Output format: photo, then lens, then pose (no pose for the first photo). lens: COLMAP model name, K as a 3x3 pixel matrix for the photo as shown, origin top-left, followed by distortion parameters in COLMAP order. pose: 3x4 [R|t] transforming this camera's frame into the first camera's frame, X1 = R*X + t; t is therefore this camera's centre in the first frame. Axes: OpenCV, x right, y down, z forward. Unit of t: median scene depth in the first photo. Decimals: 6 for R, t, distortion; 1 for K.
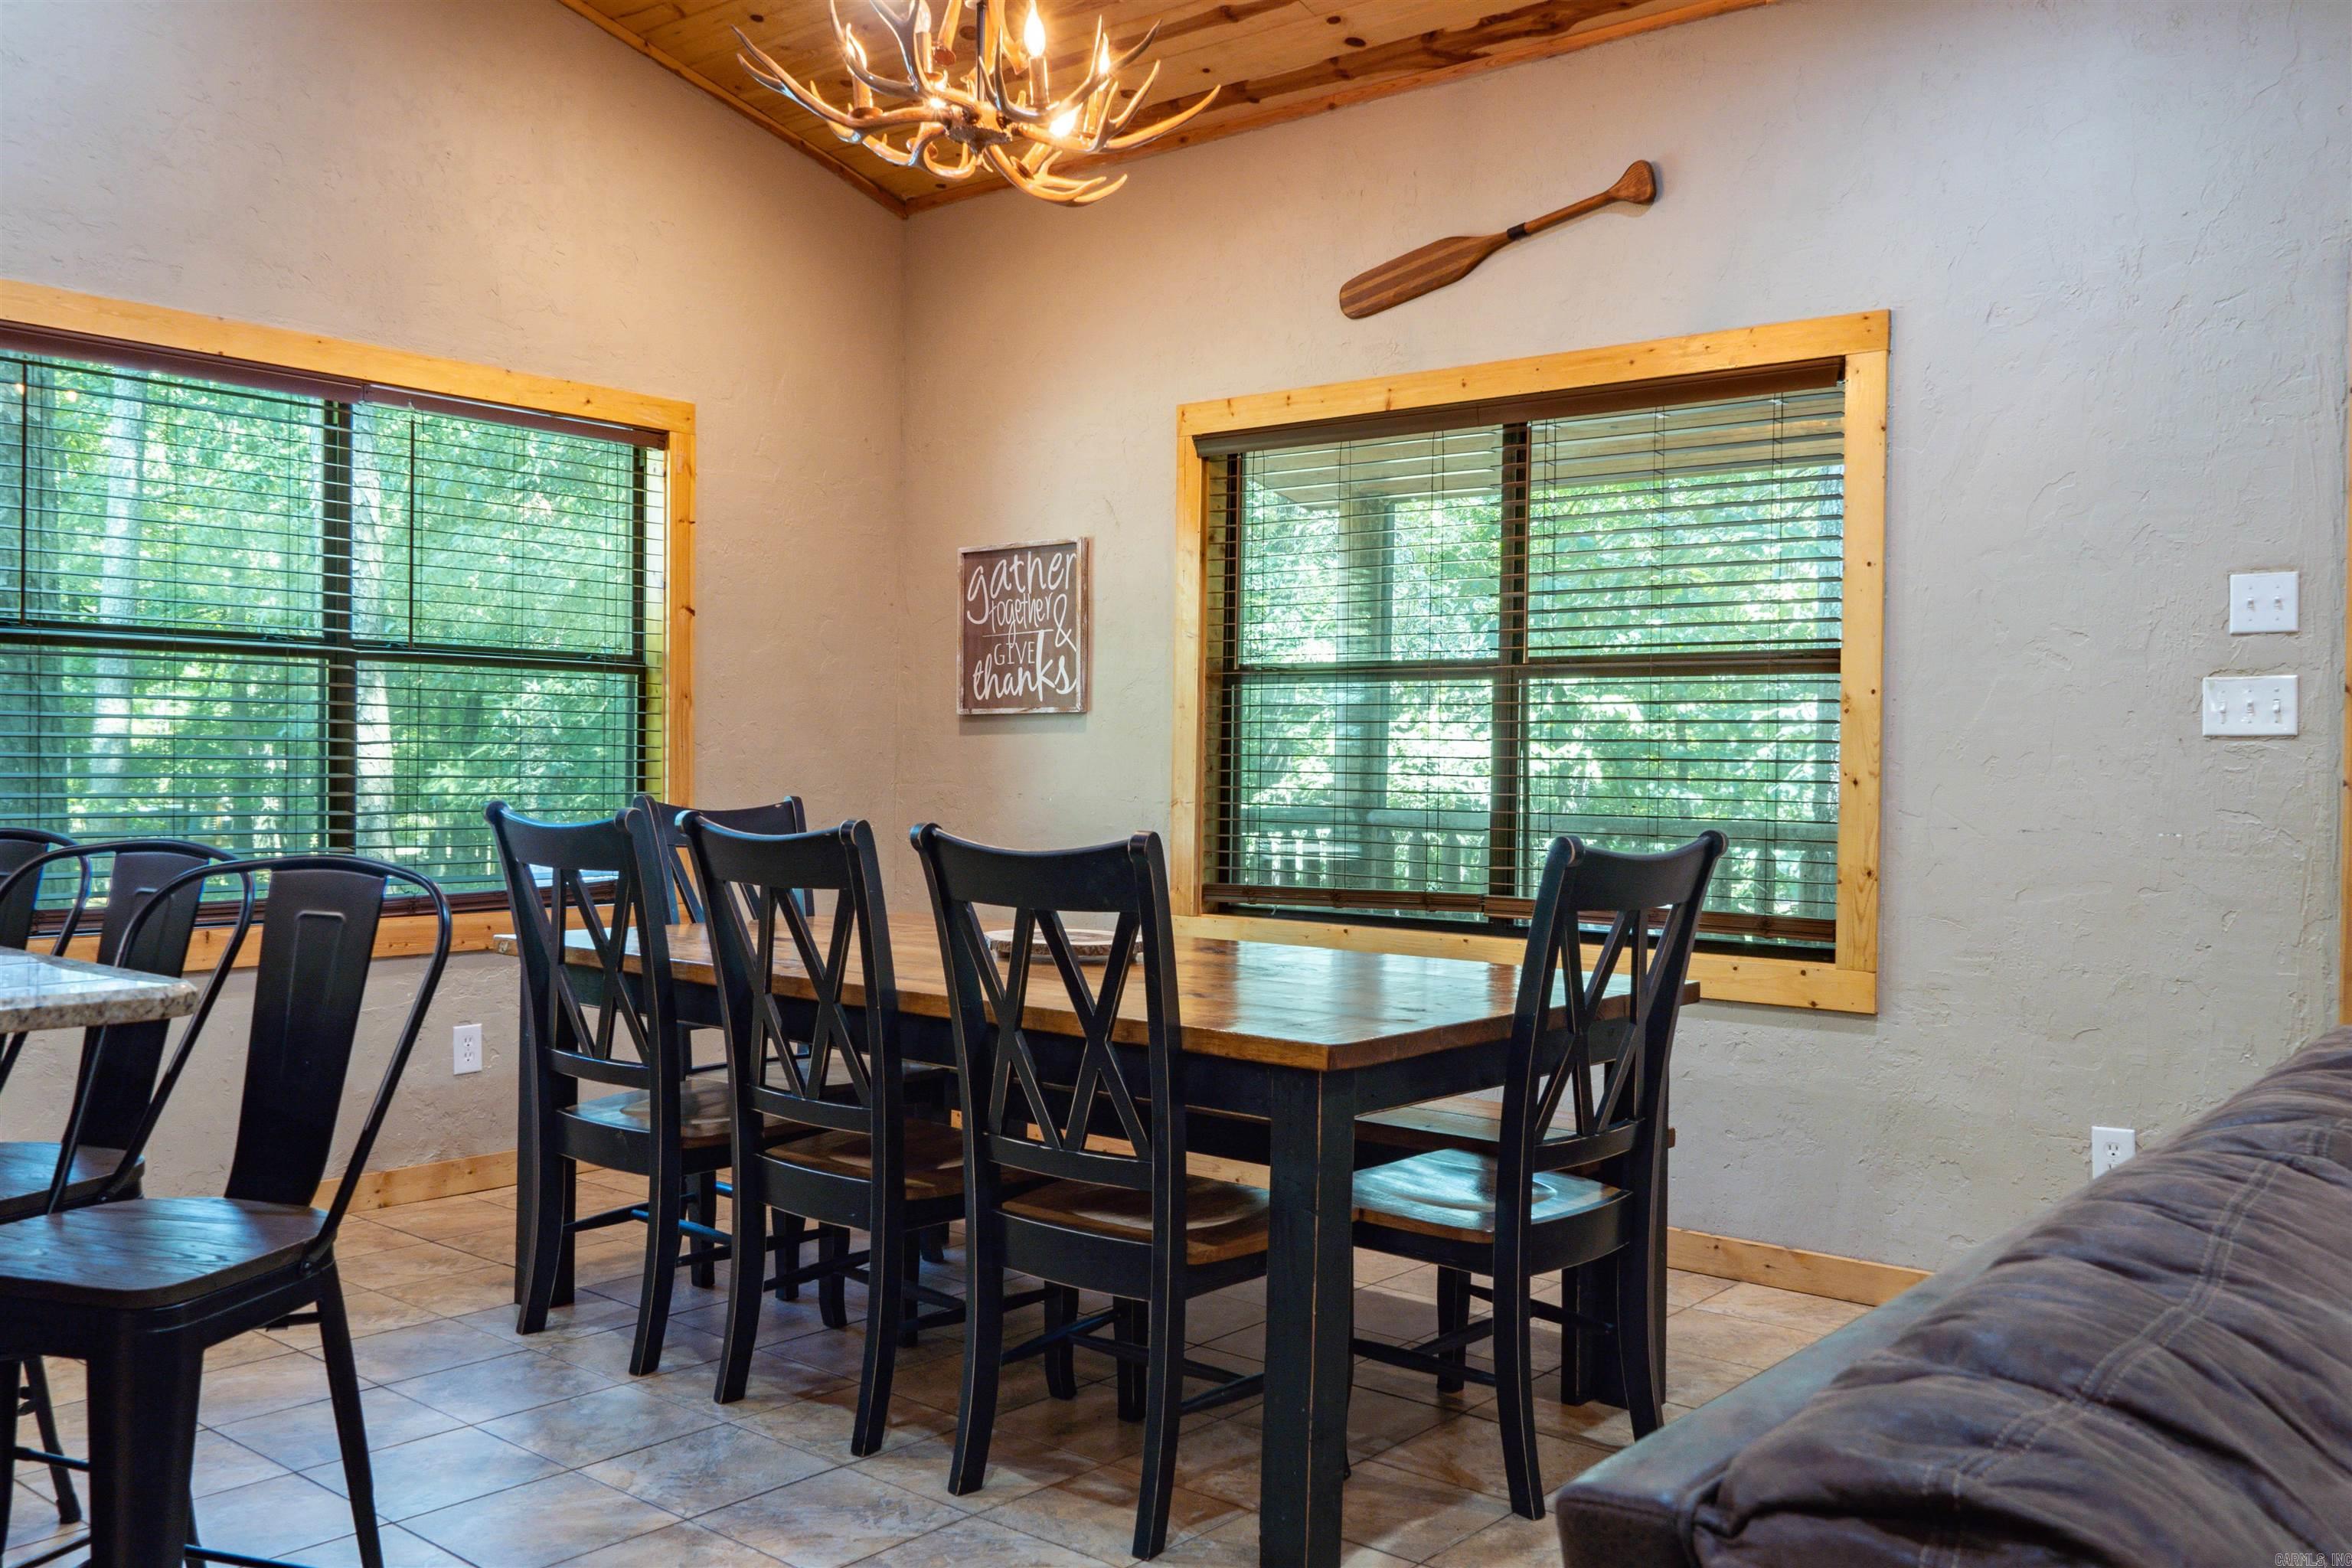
lens RADIAL K [[1952.0, 0, 1185.5], [0, 1952.0, 782.7], [0, 0, 1]] dist [0.009794, -0.002389]
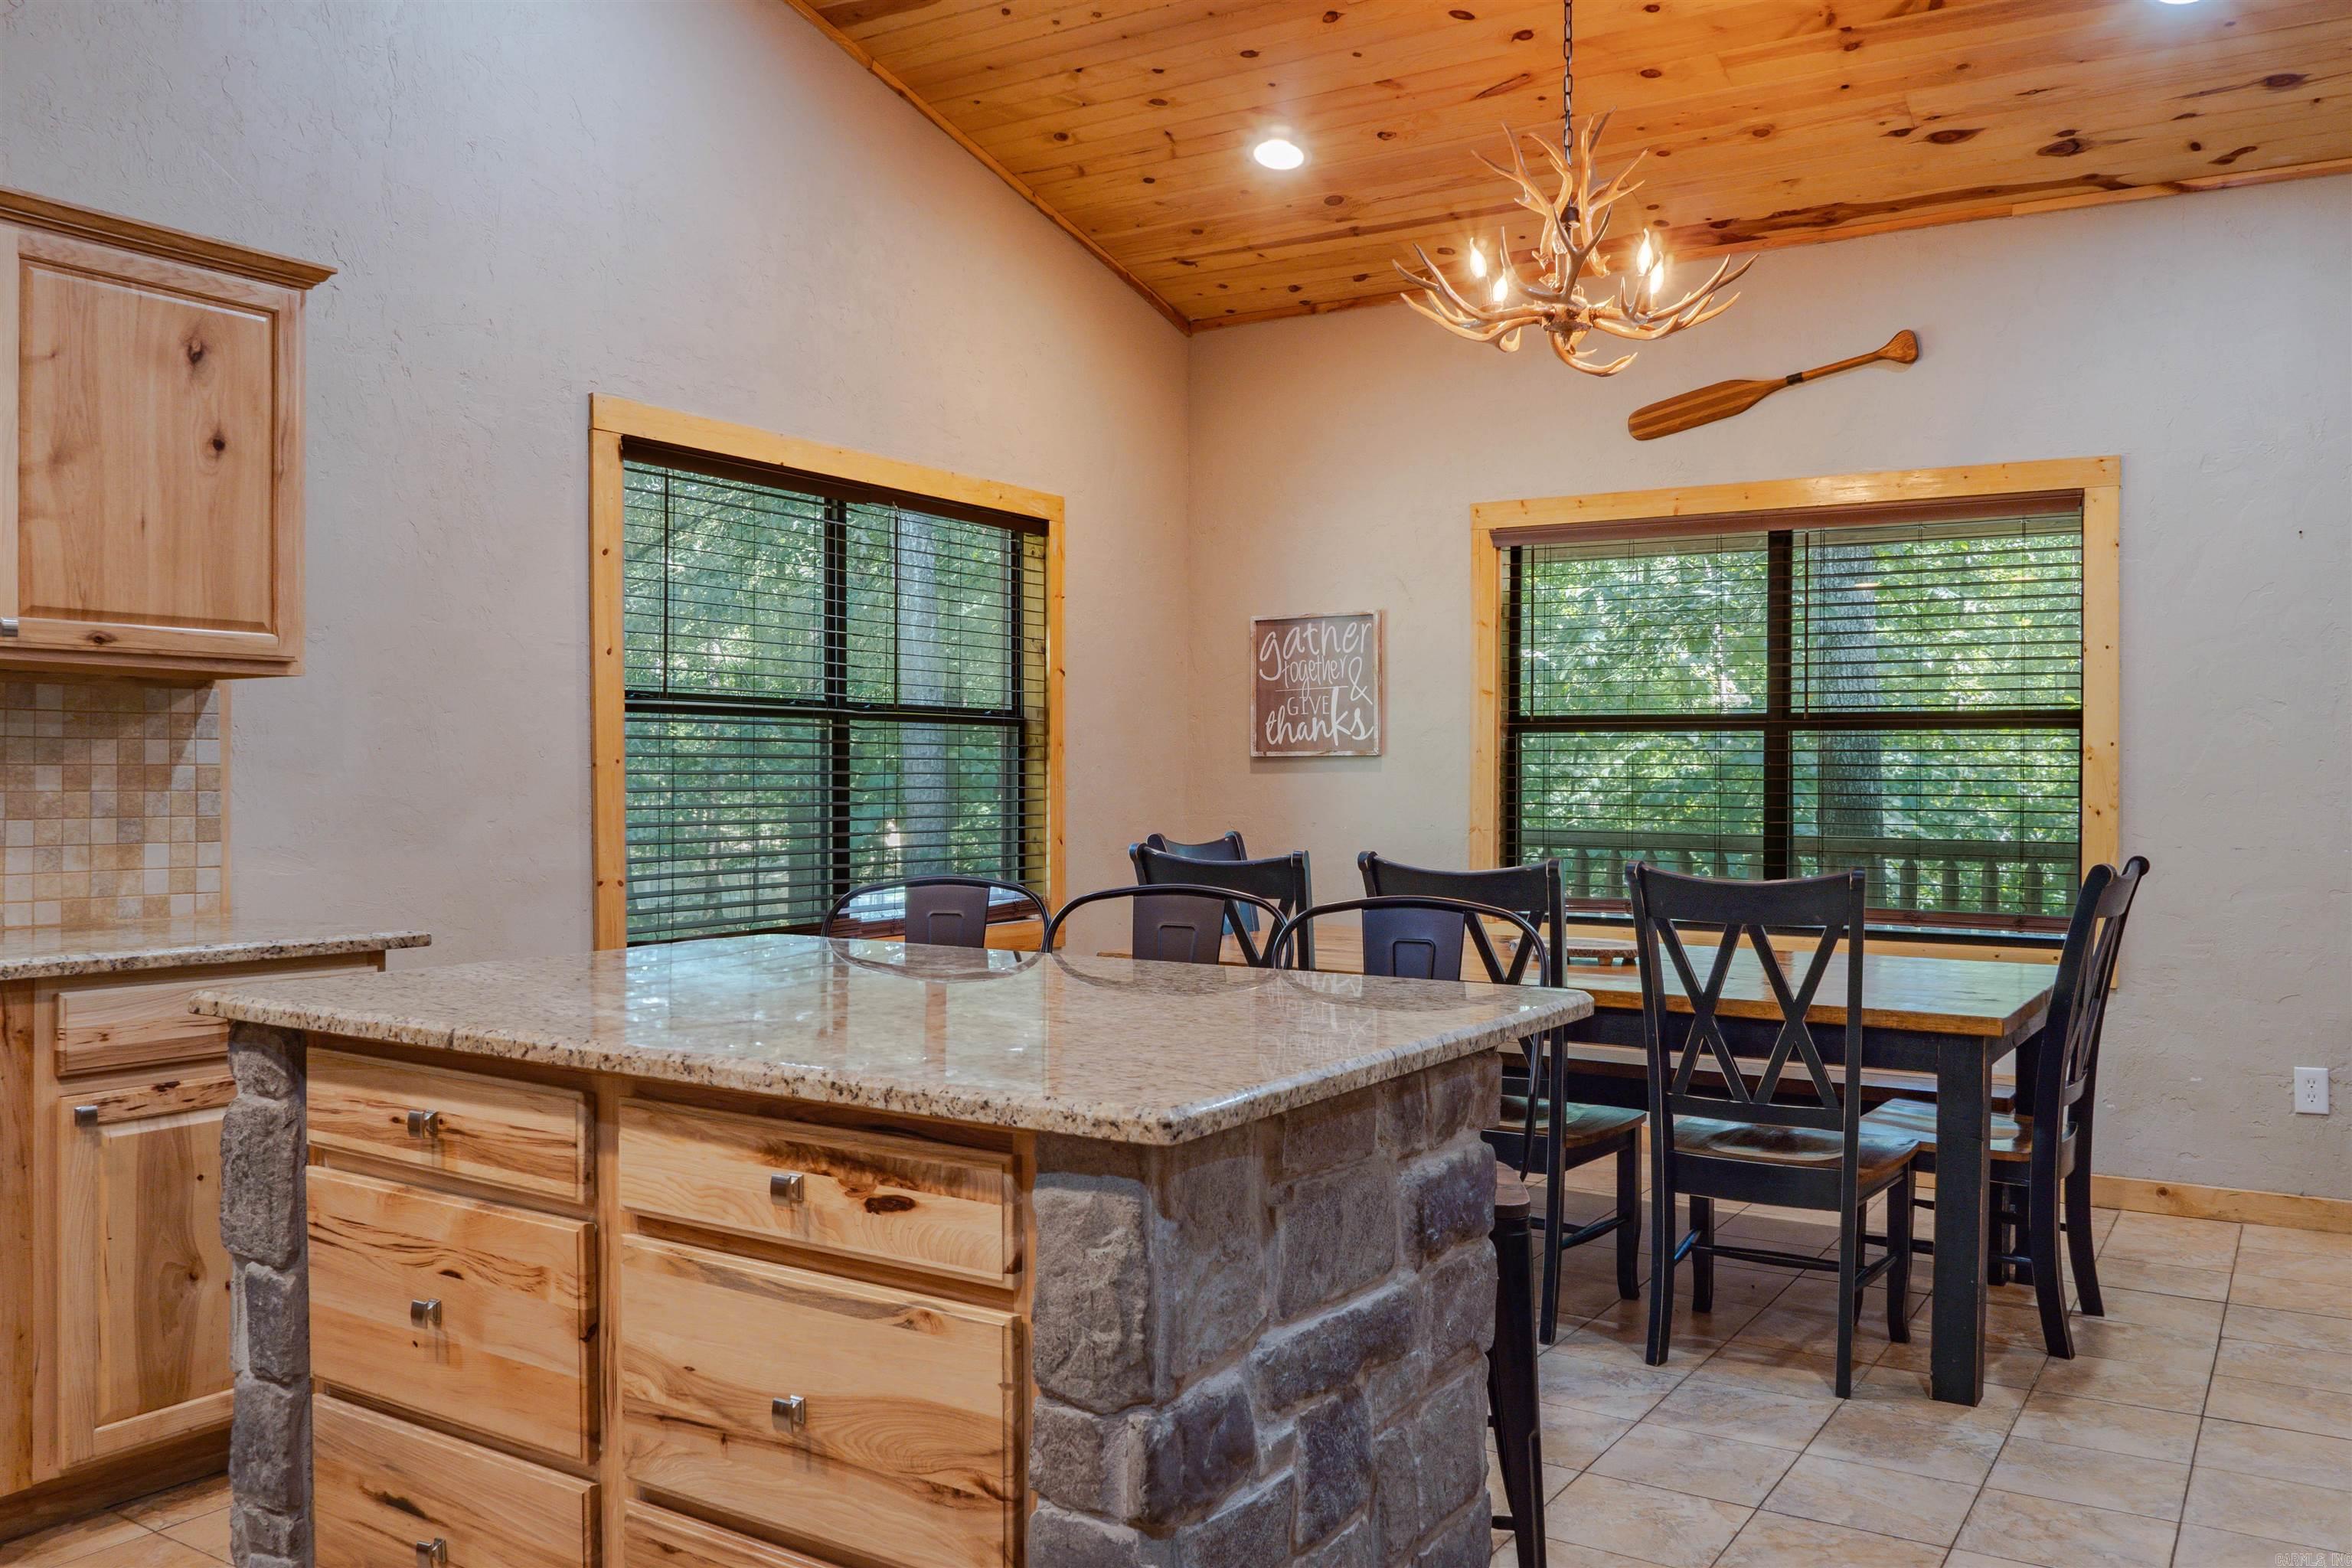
lens RADIAL K [[1839.1, 0, 1173.0], [0, 1839.1, 783.3], [0, 0, 1]] dist [-0.011354, -0.008869]
pose [[0.991268, -0.008926, 0.131561, -0.353641], [0.009365, 0.999952, -0.002715, -0.018360], [-0.131530, 0.003923, 0.991304, -0.114188]]
